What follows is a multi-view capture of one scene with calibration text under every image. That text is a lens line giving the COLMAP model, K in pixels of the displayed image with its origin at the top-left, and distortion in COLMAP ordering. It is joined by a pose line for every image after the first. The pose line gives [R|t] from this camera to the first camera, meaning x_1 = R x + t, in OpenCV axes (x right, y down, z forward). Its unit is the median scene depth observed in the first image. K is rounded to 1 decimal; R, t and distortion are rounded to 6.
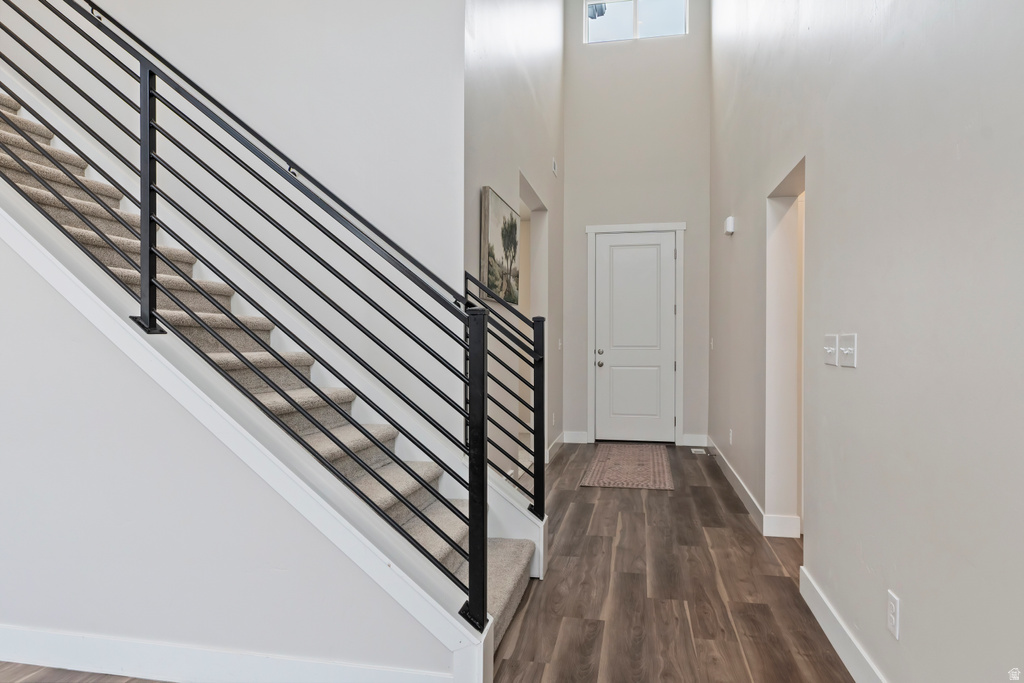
lens RADIAL K [[645.4, 0, 512.0], [0, 645.4, 341.5], [0, 0, 1]] dist [-0.002384, -0.000148]
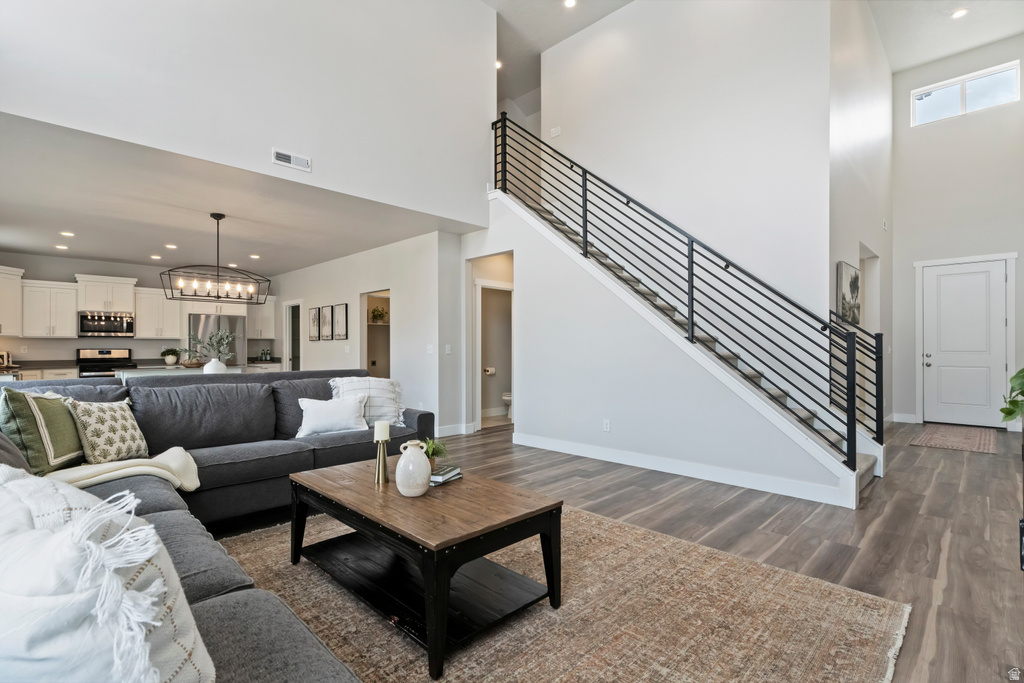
lens RADIAL K [[493.5, 0, 499.9], [0, 493.5, 345.3], [0, 0, 1]] dist [-0.000214, 0.000334]
pose [[0.833093, -0.002408, -0.553127, -0.071215], [-0.001298, 0.999979, -0.006309, 0.005417], [0.553131, 0.005974, 0.833073, -0.666804]]
